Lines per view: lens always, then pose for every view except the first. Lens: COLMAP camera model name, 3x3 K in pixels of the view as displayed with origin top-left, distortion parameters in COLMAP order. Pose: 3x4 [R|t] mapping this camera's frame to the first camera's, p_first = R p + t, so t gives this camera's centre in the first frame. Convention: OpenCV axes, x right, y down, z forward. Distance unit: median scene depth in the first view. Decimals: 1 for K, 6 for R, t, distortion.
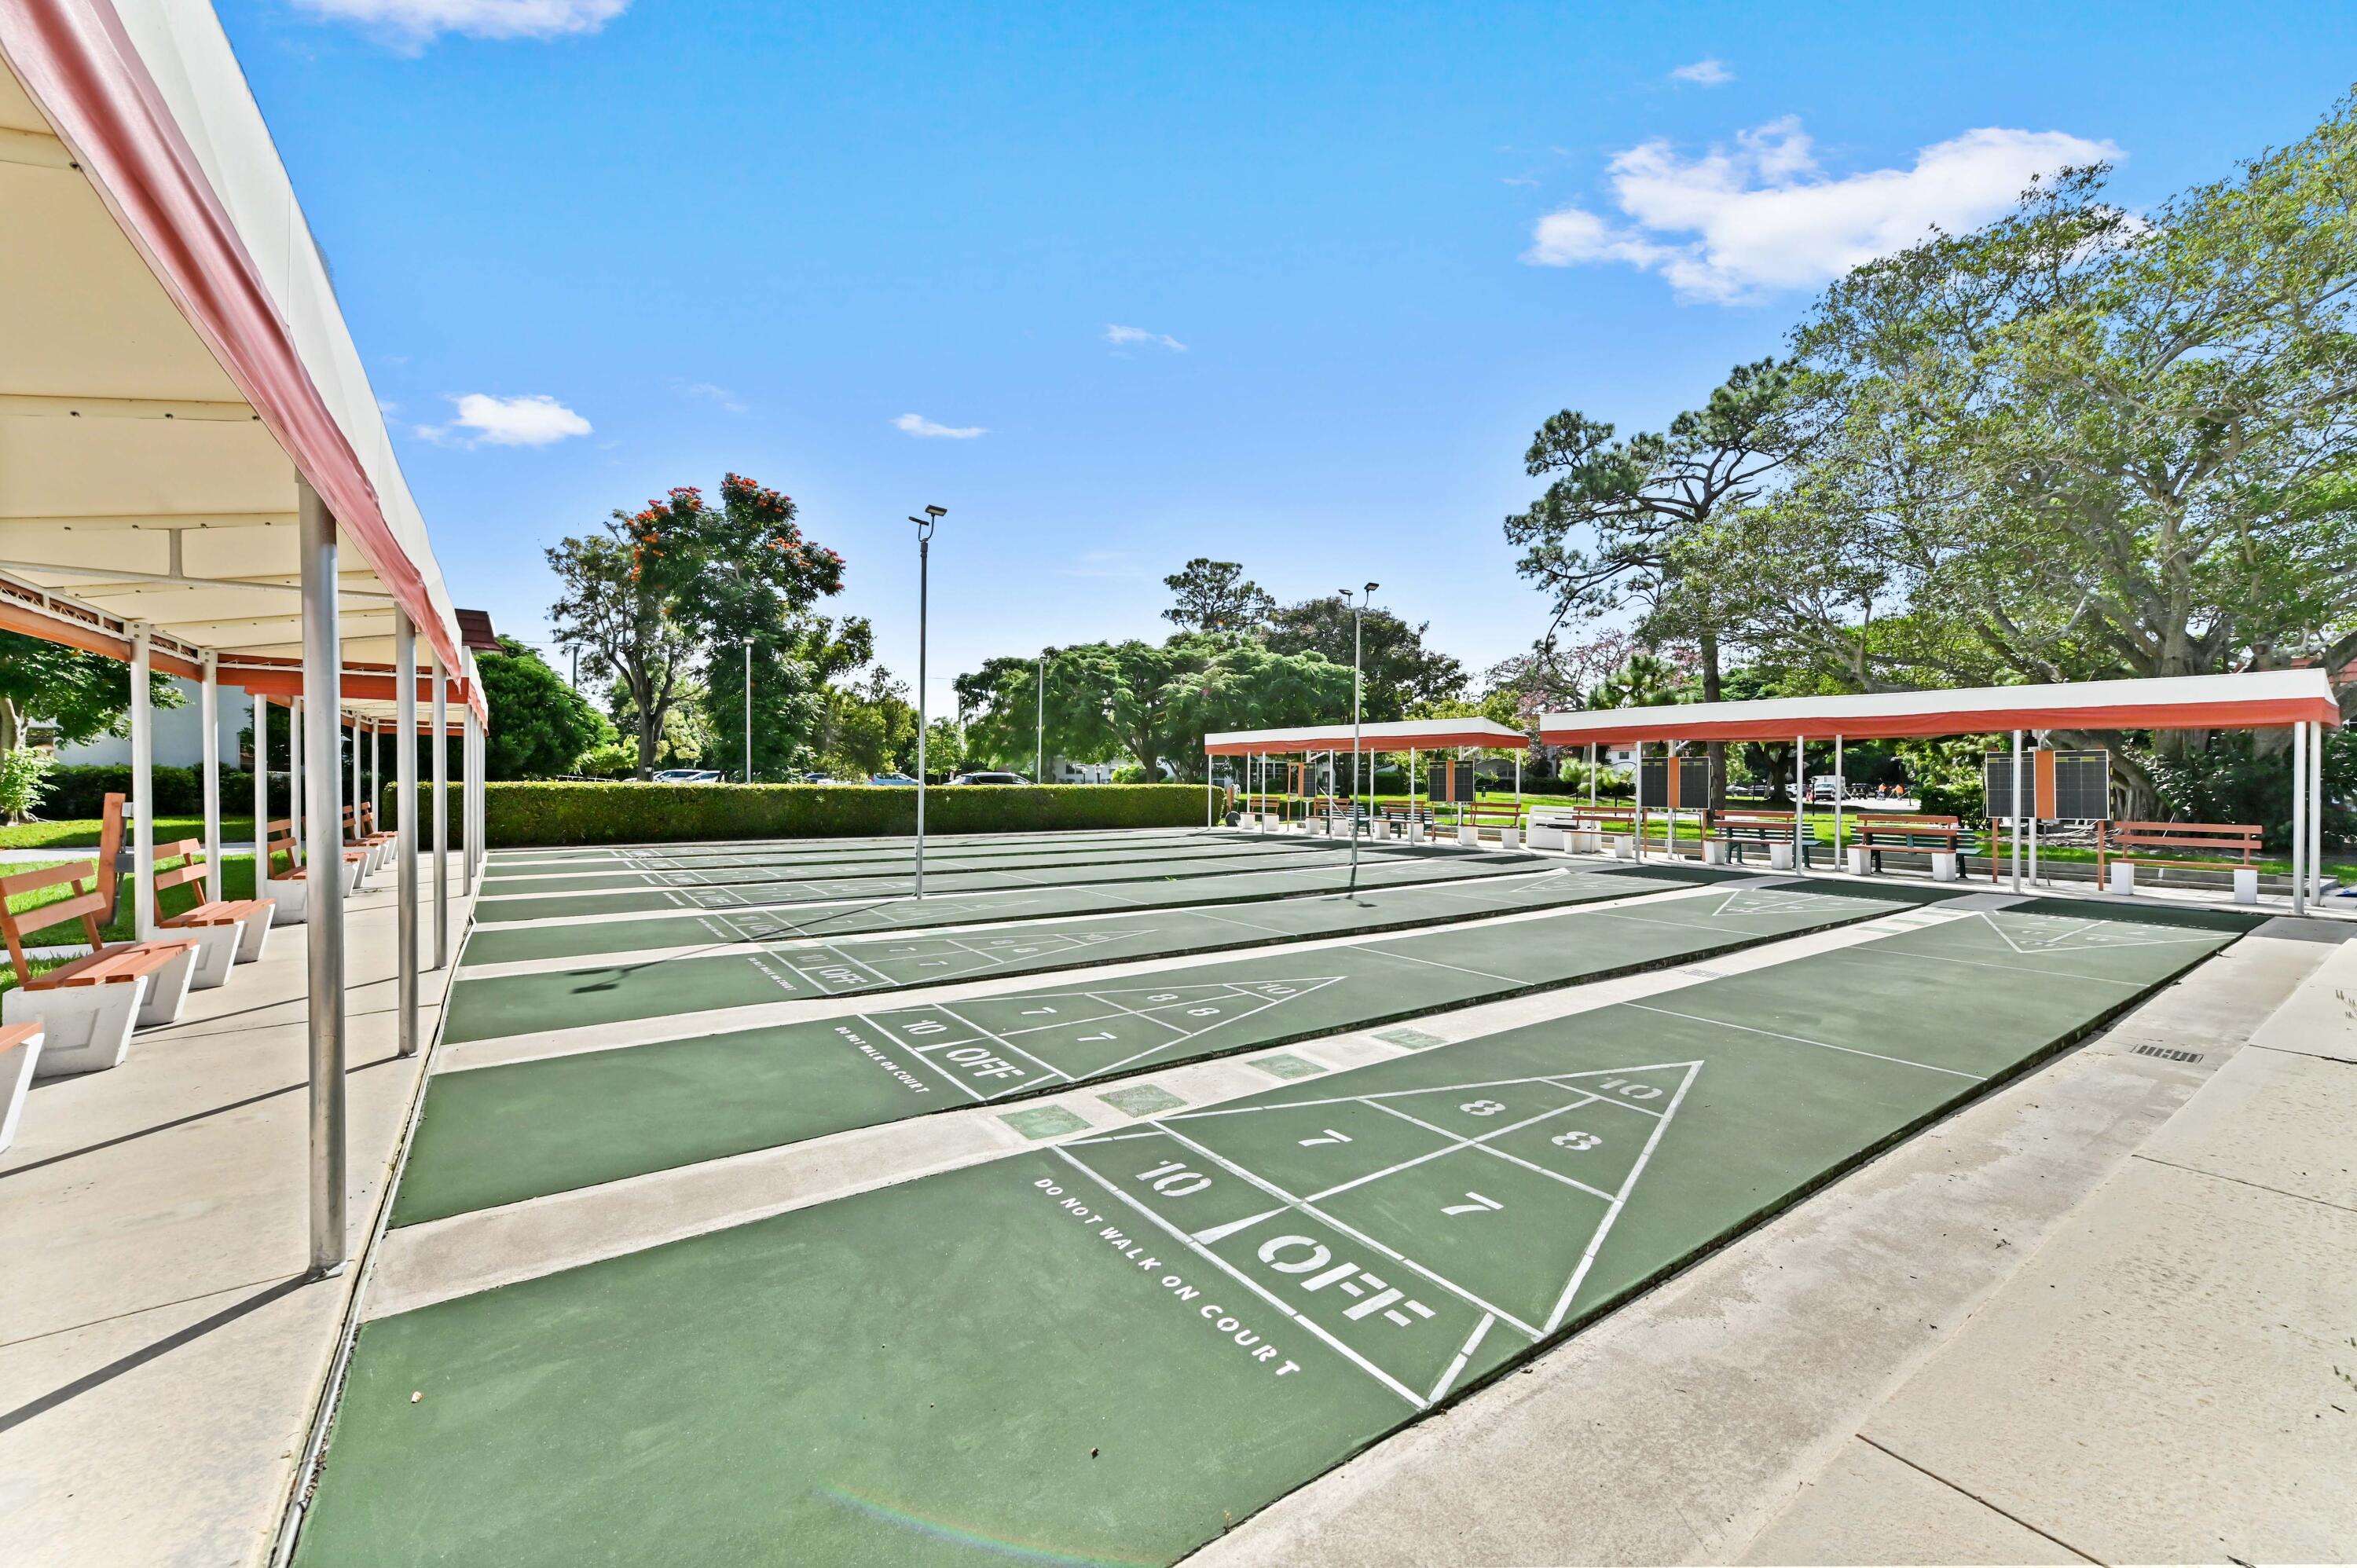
lens RADIAL K [[946.2, 0, 1177.0], [0, 946.2, 772.8], [0, 0, 1]] dist [0.015681, 0.000028]
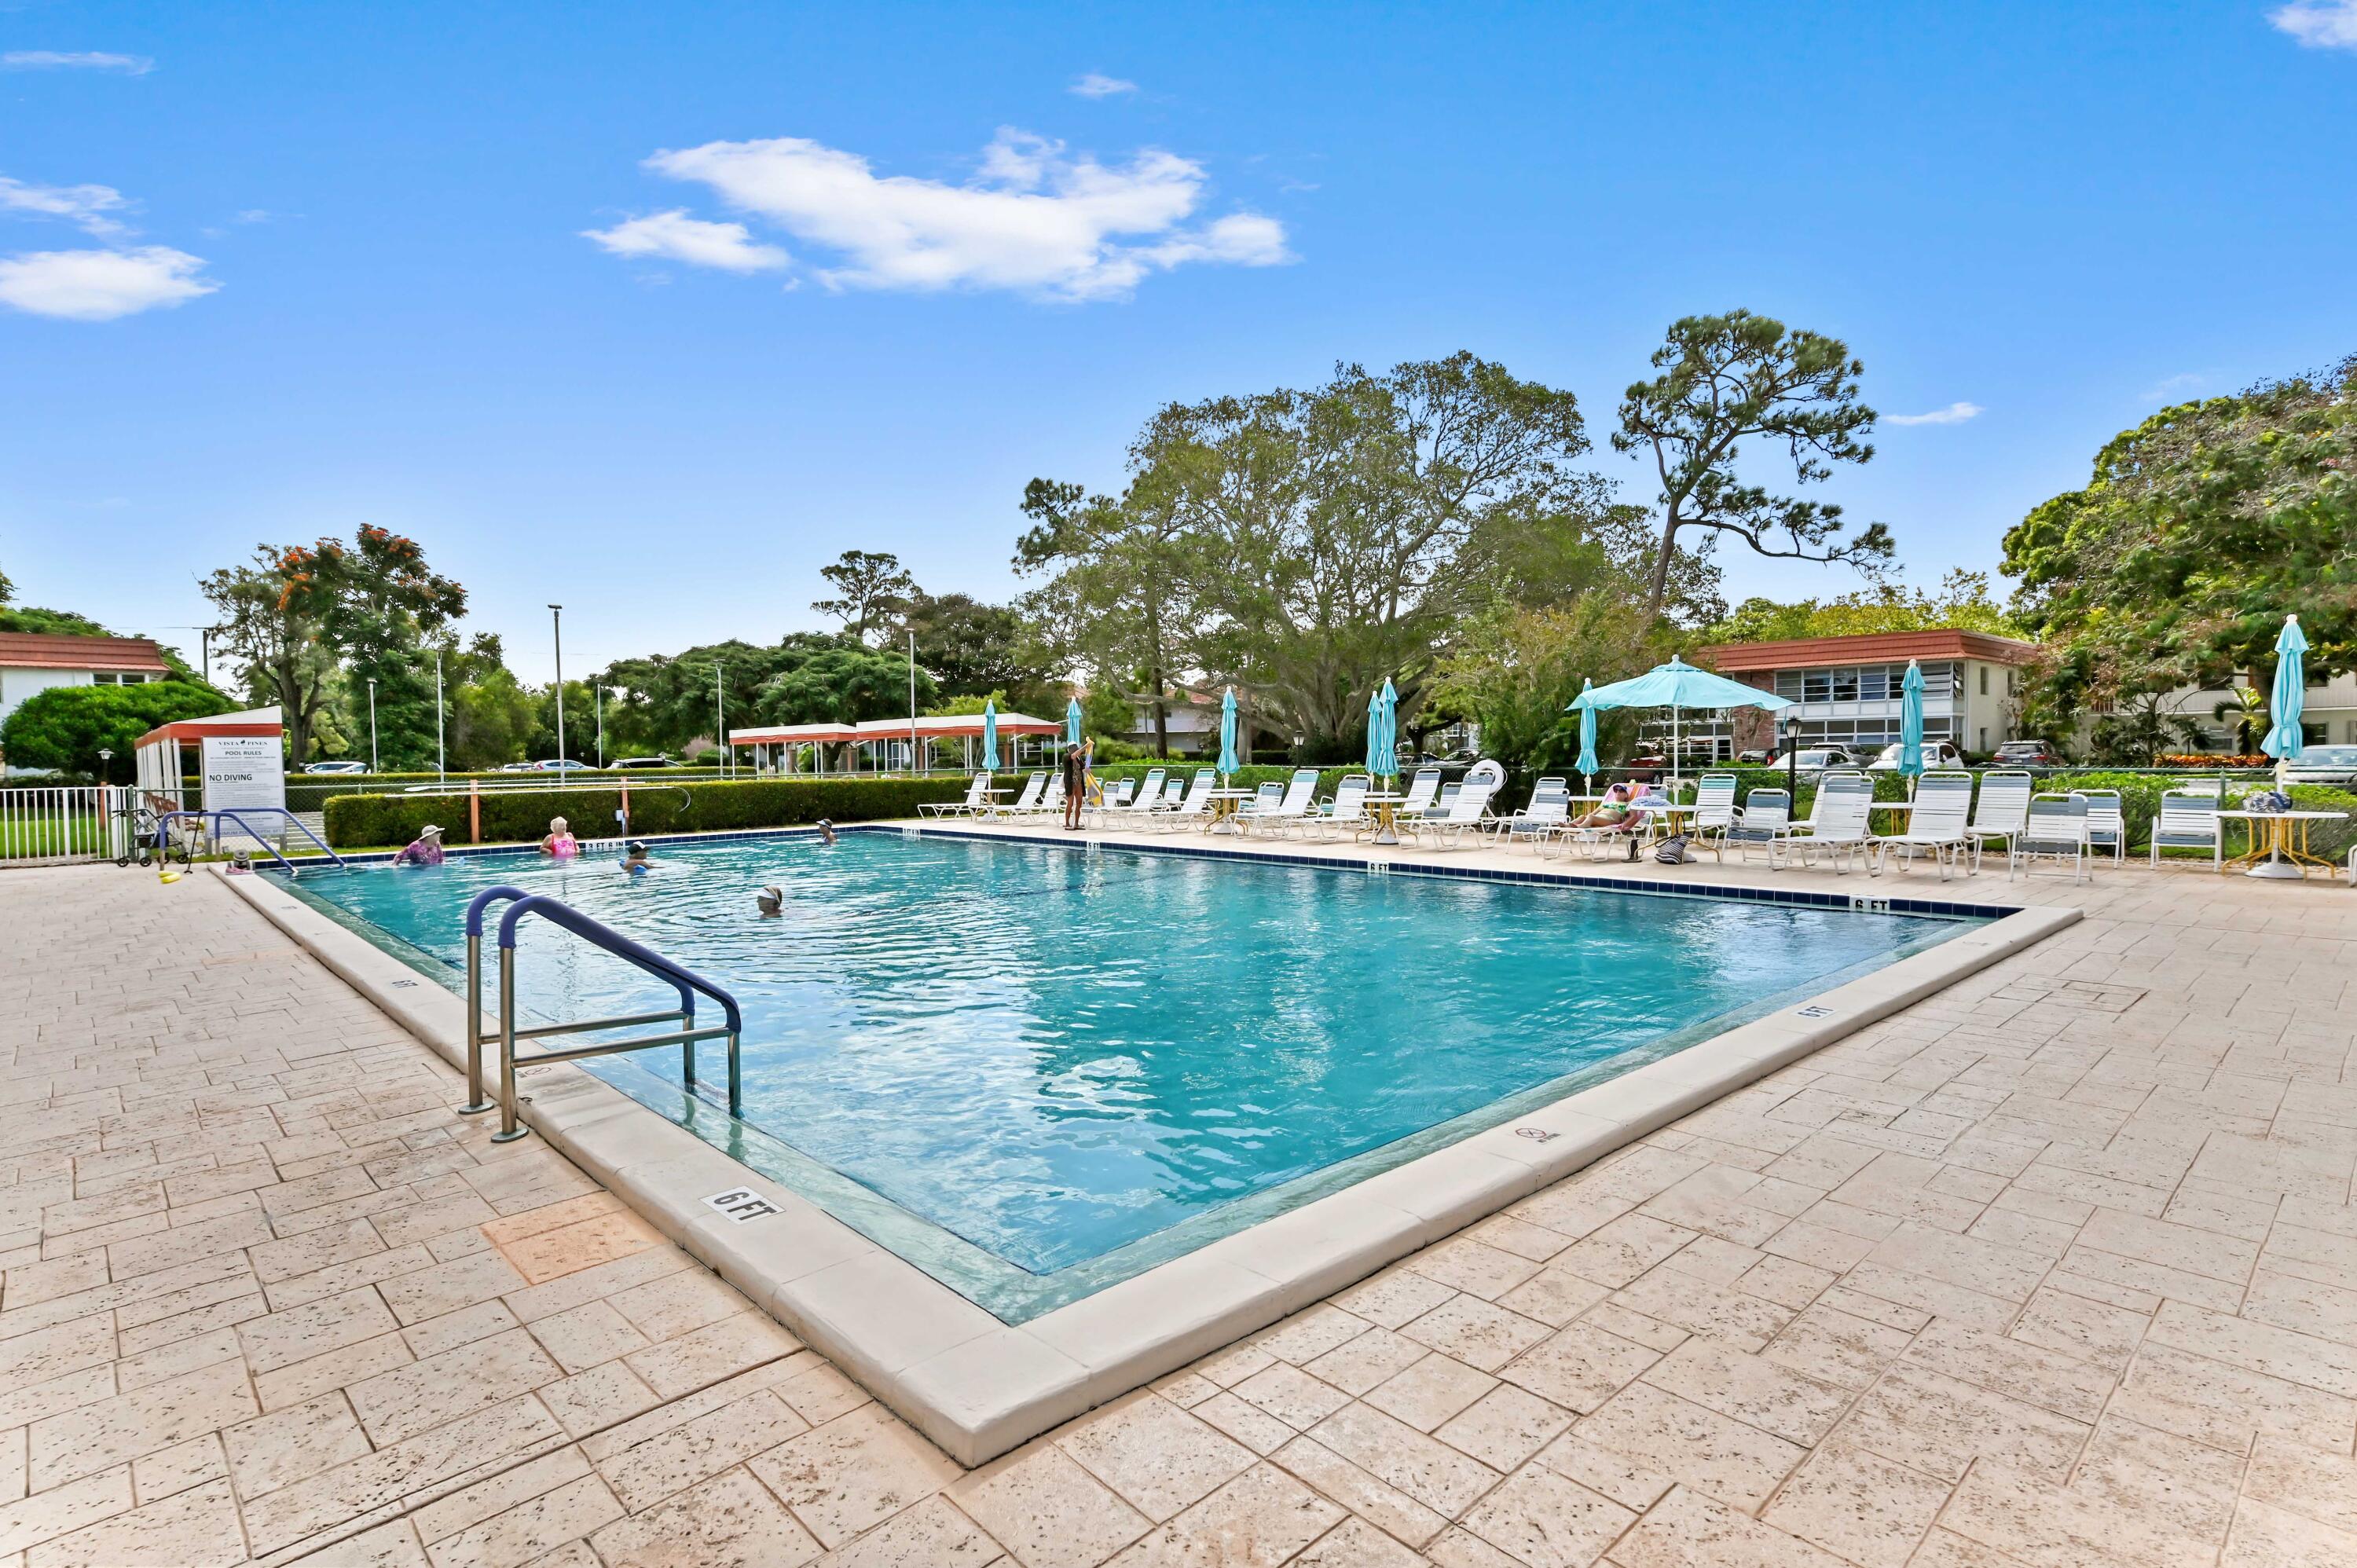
lens RADIAL K [[1199.5, 0, 1178.5], [0, 1199.5, 784.0], [0, 0, 1]] dist [-0.000458, 0.000195]
pose [[0.991104, -0.027357, 0.130246, 0.326433], [0.023226, 0.999181, 0.033127, -0.003832], [-0.131045, -0.029808, 0.990928, -0.614231]]
